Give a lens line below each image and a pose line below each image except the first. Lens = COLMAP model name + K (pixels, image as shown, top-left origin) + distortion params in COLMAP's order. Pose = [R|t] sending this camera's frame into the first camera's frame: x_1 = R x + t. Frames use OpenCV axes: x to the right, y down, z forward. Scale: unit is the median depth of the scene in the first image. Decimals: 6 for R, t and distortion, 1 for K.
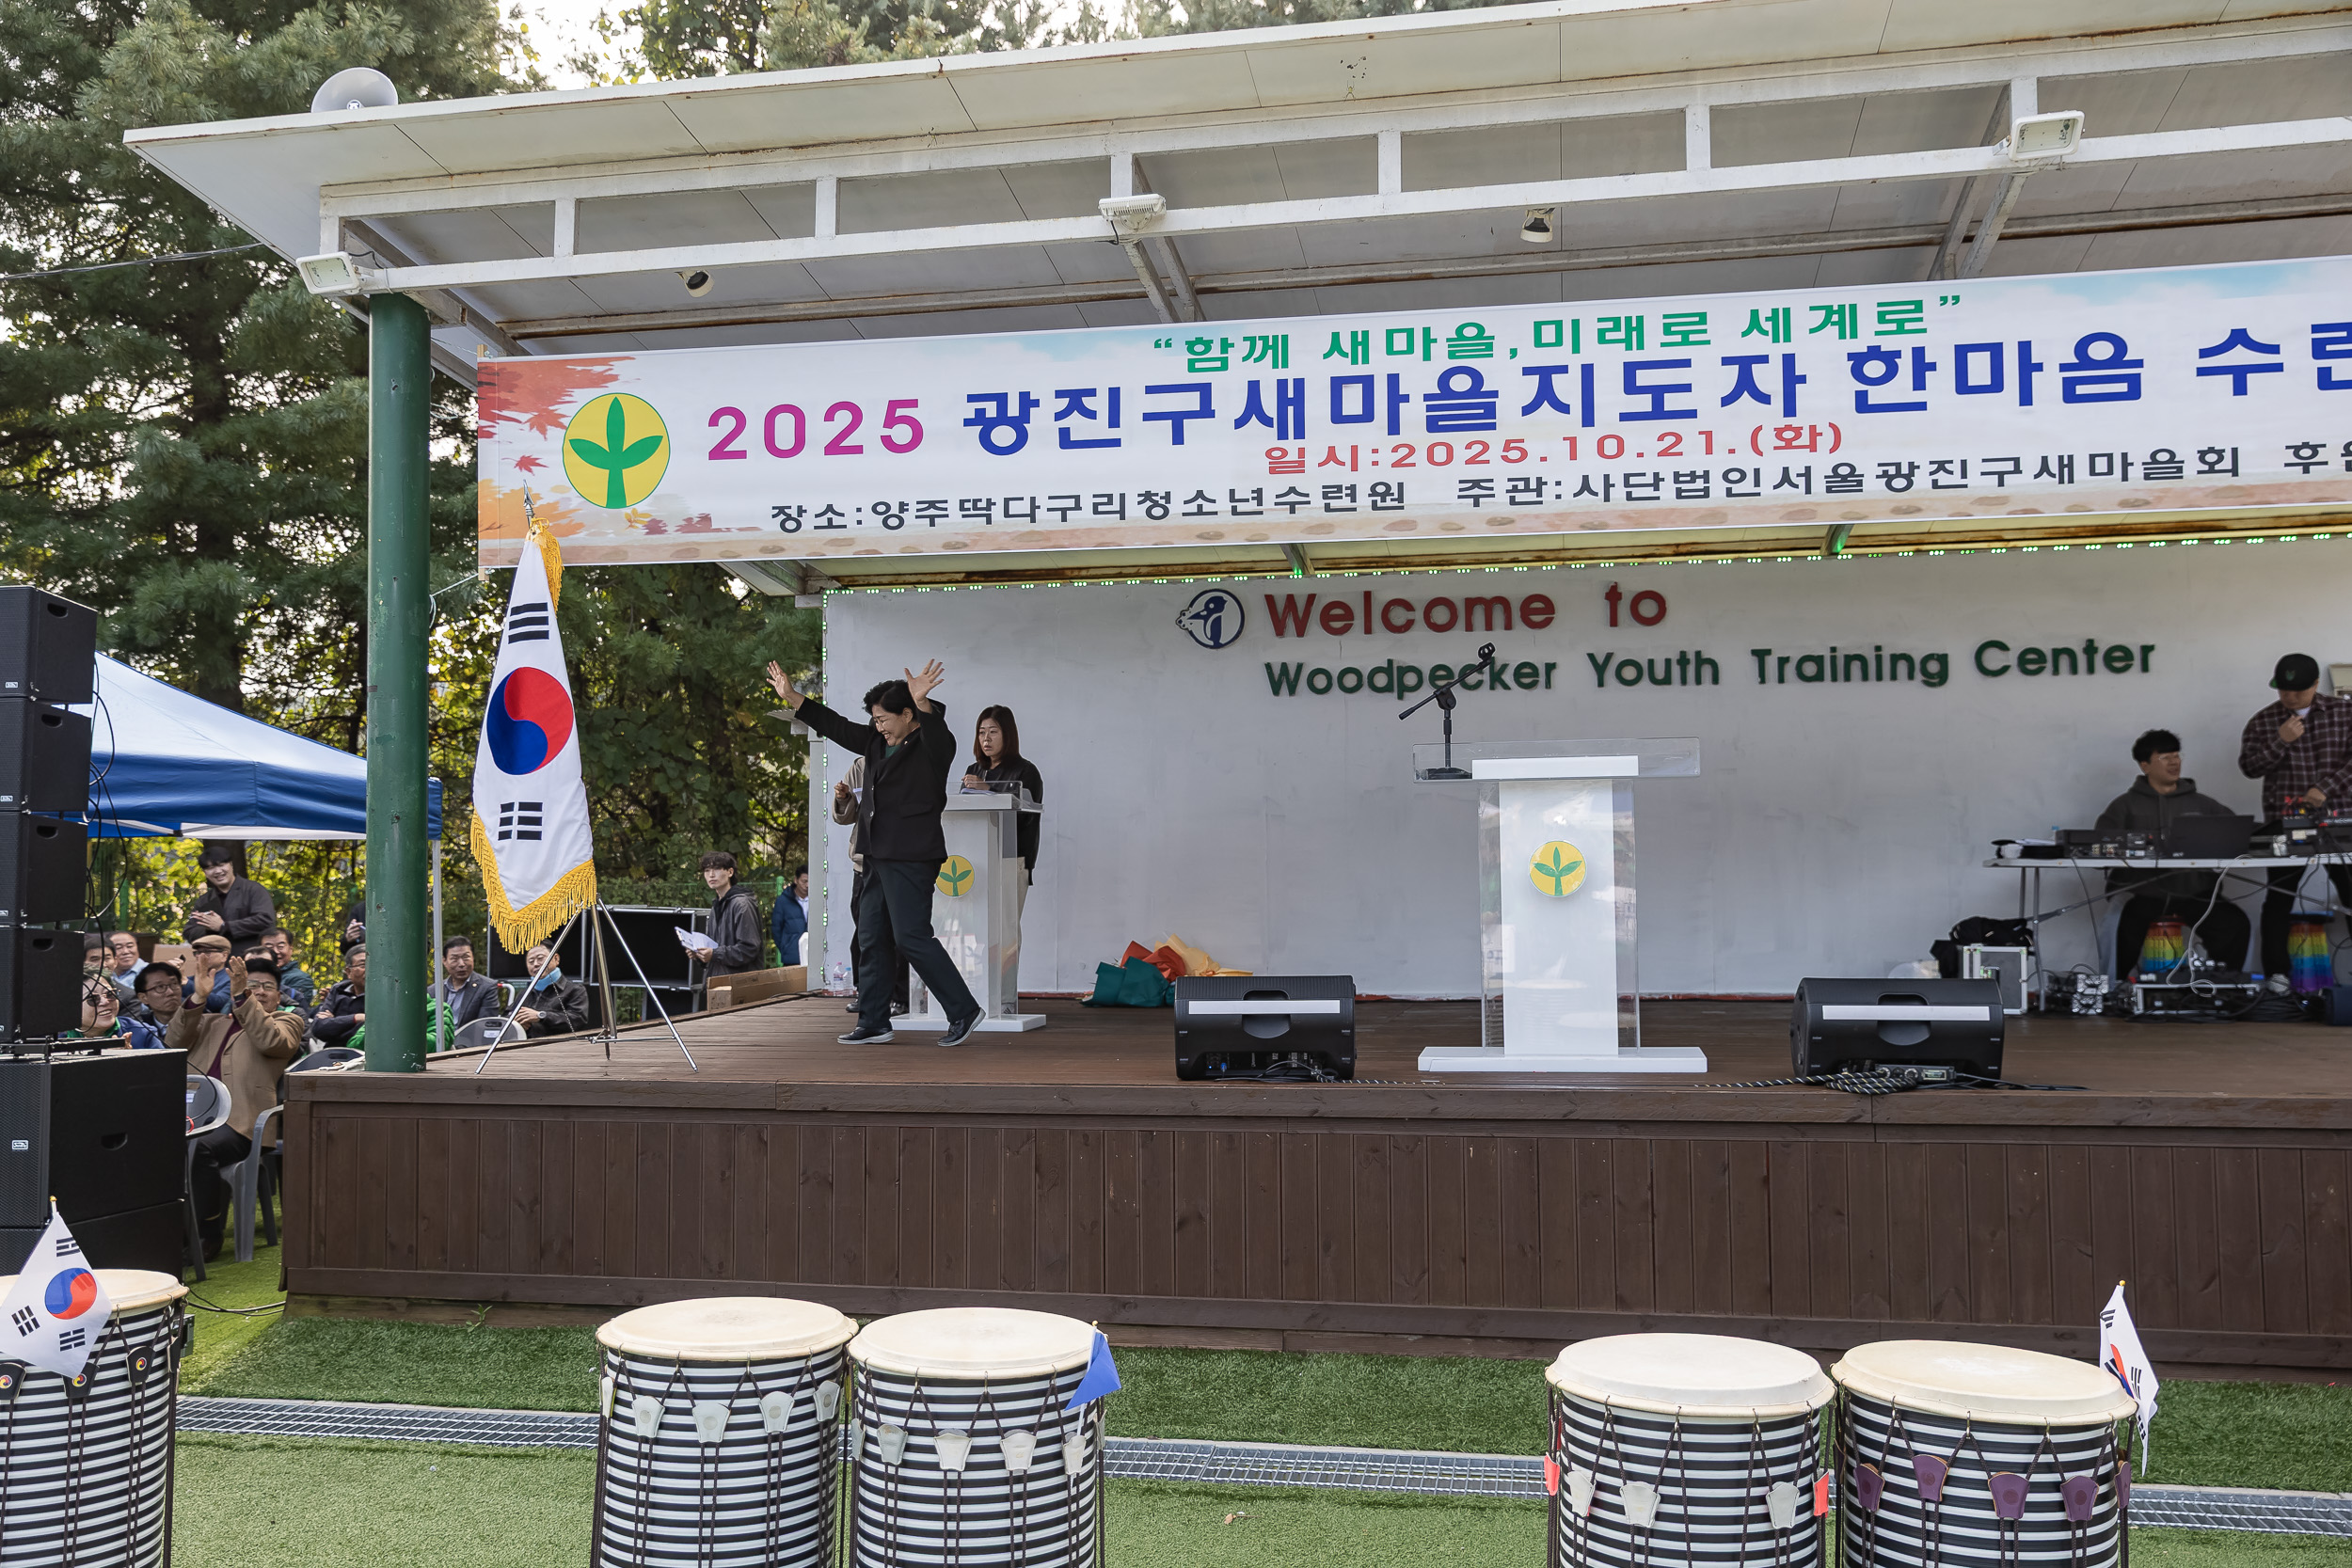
lens RADIAL K [[2059.2, 0, 1179.4], [0, 2059.2, 802.8], [0, 0, 1]] dist [-0.008287, 0.065944]
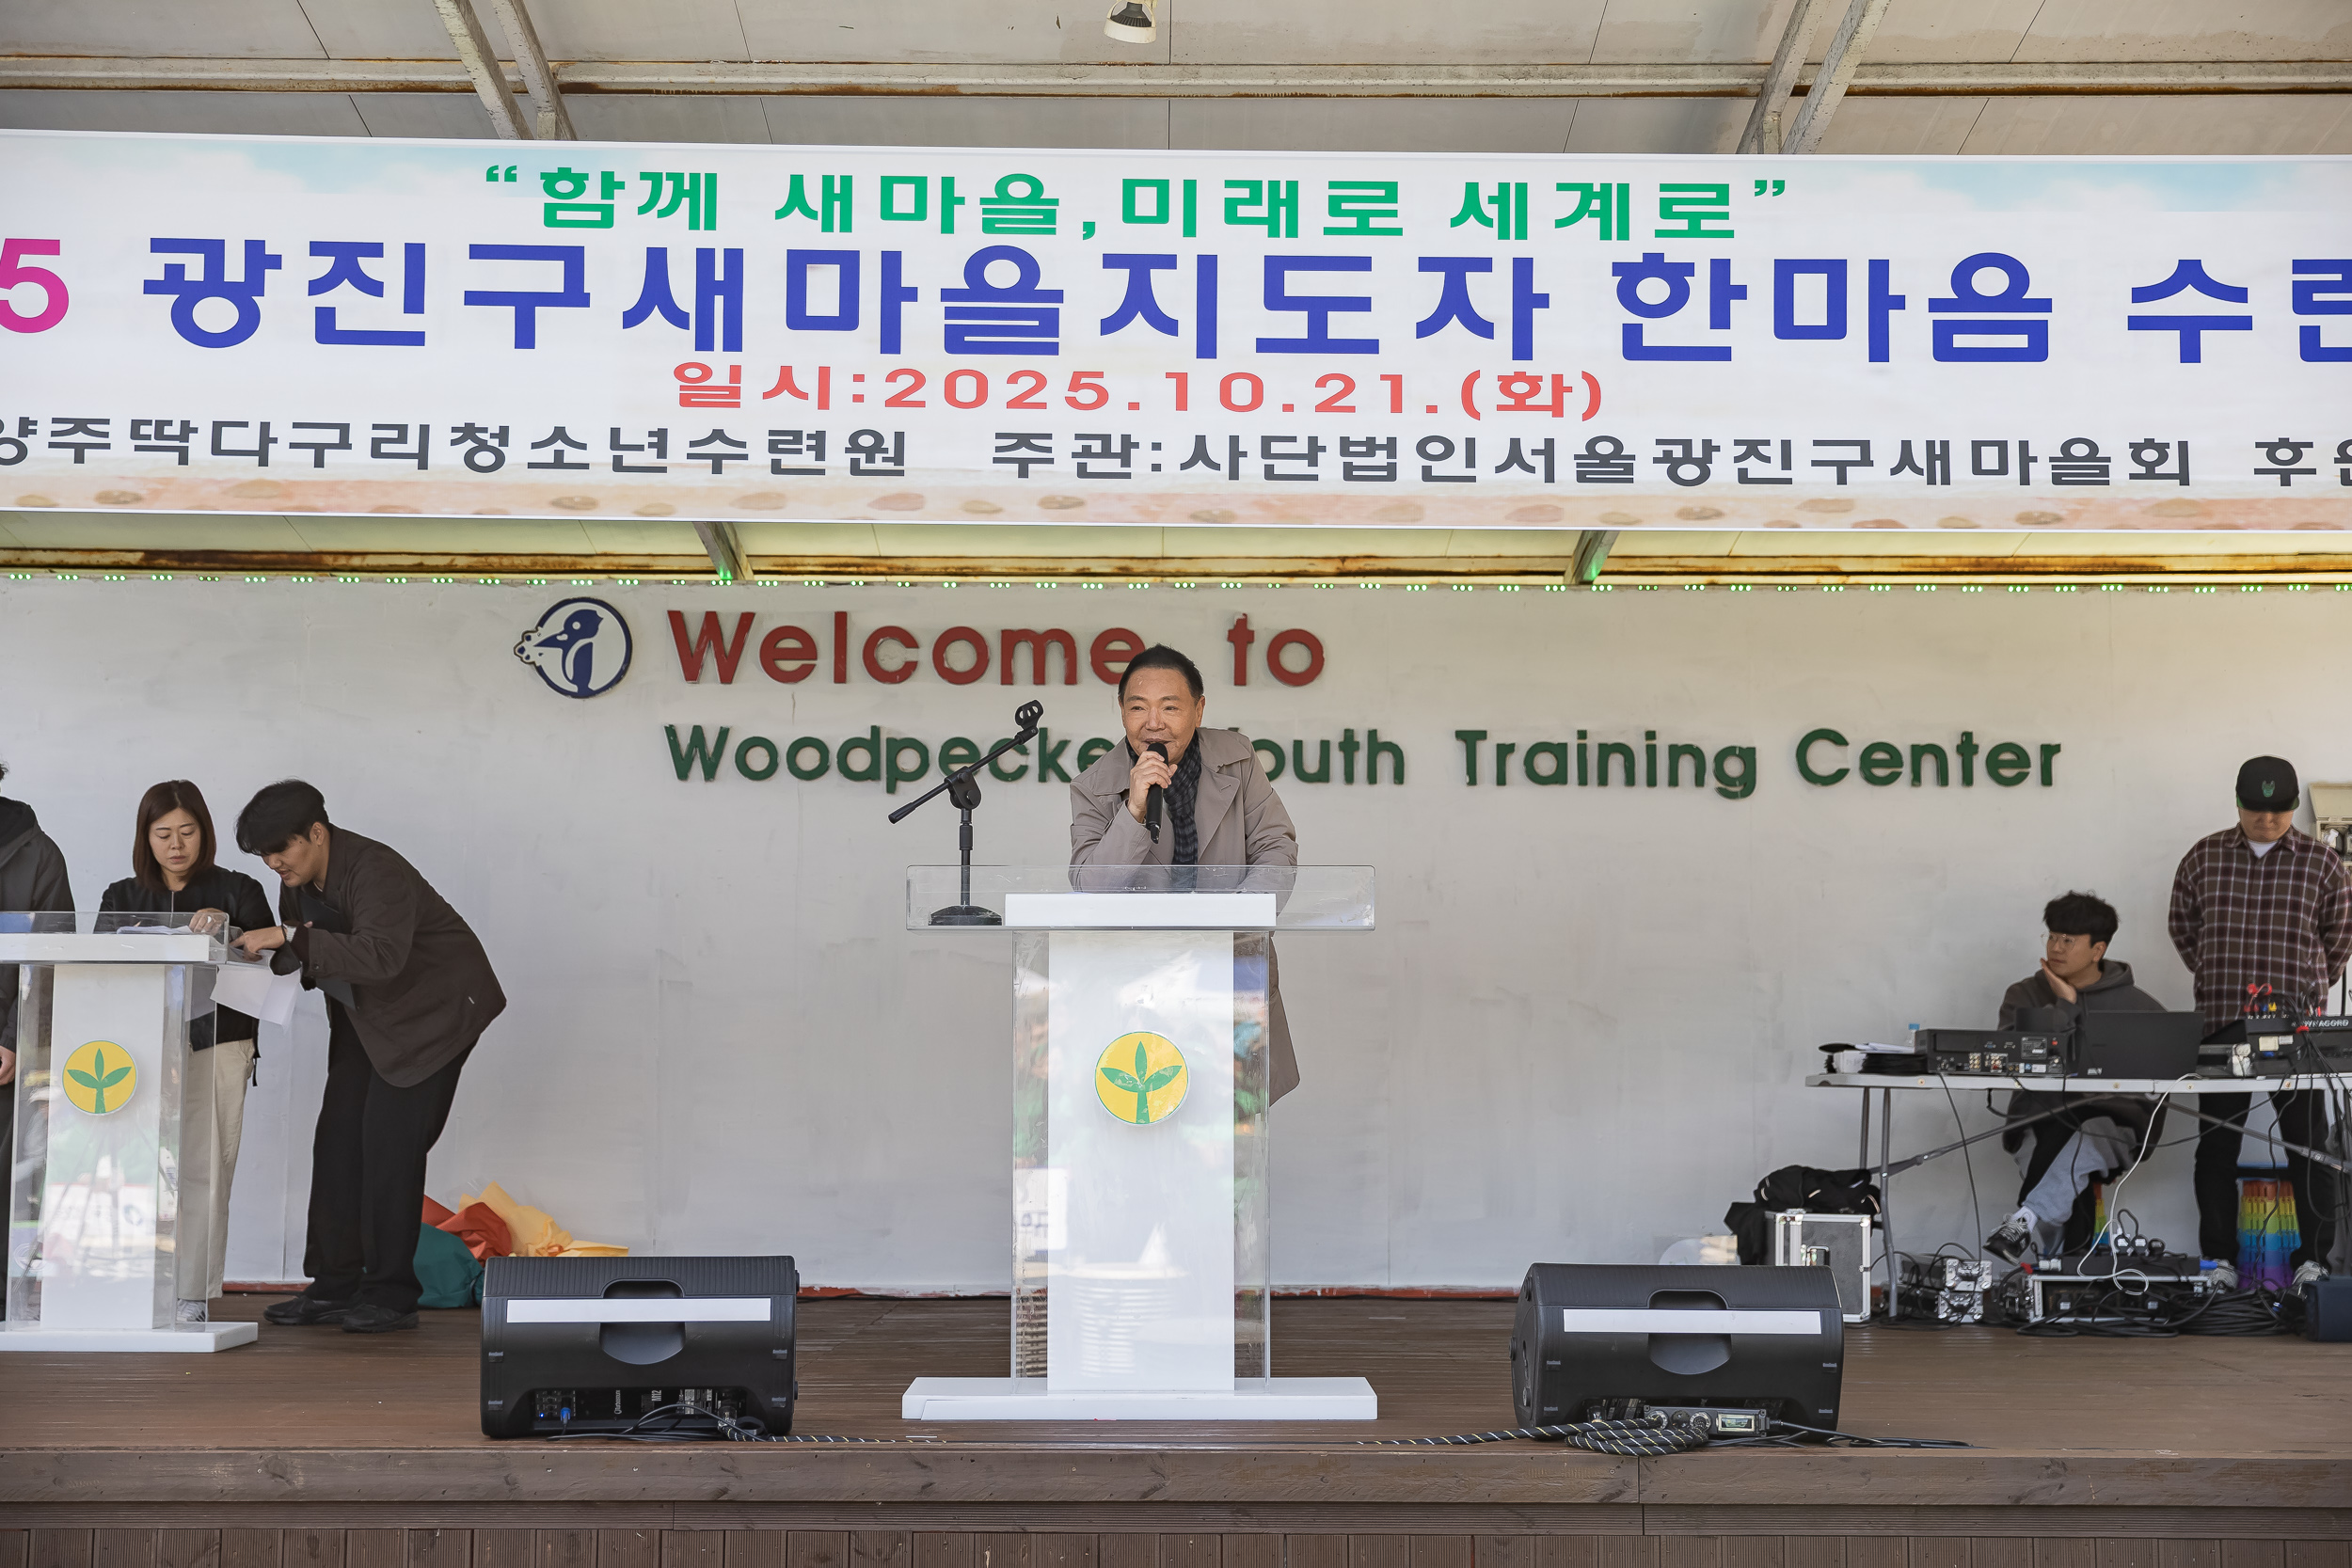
lens RADIAL K [[3214.4, 0, 1166.3], [0, 3214.4, 788.5], [0, 0, 1]] dist [0.098838, -0.294402]
pose [[0.980717, 0.032210, 0.192763, 0.005781], [-0.020967, 0.997973, -0.060083, 0.003751], [-0.194308, 0.054883, 0.979404, 0.068184]]
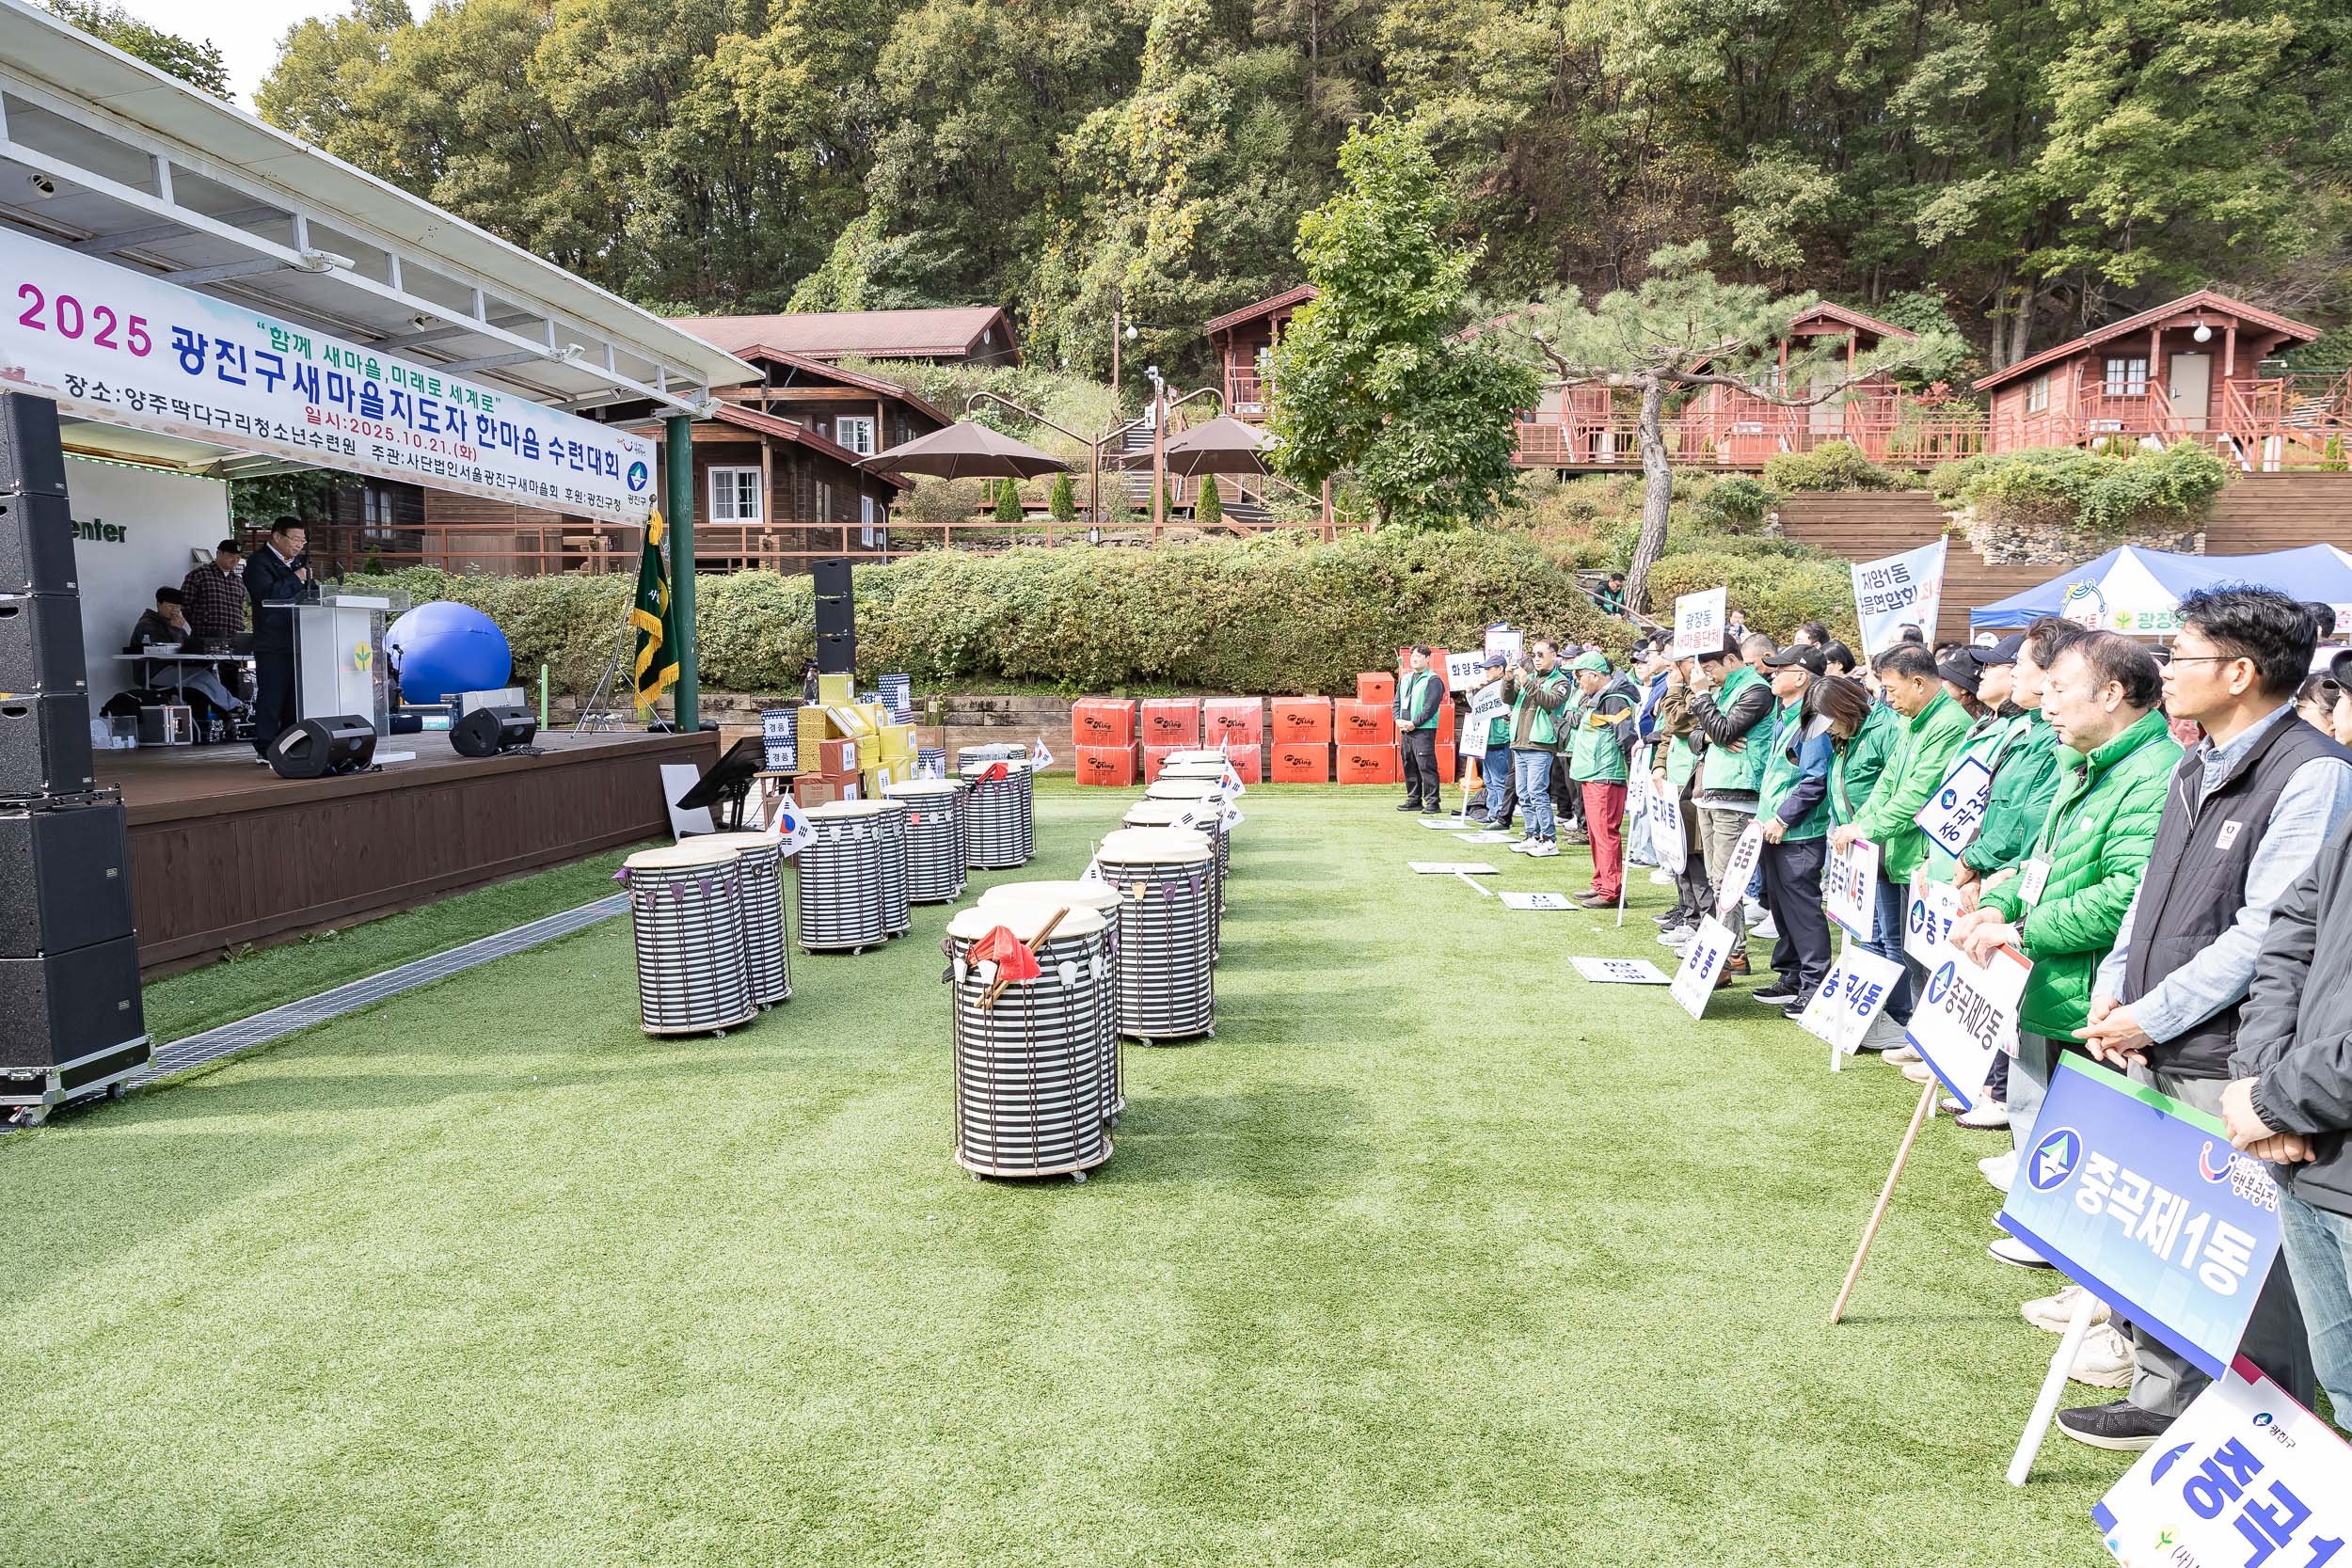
lens RADIAL K [[1628.6, 0, 1176.0], [0, 1628.6, 784.0], [0, 0, 1]] dist [-0.014392, 0.037069]
pose [[-0.091924, -0.069148, 0.993362, -1.392650], [-0.030092, 0.997323, 0.066639, 0.027457], [-0.995311, -0.023767, -0.093758, 0.412082]]
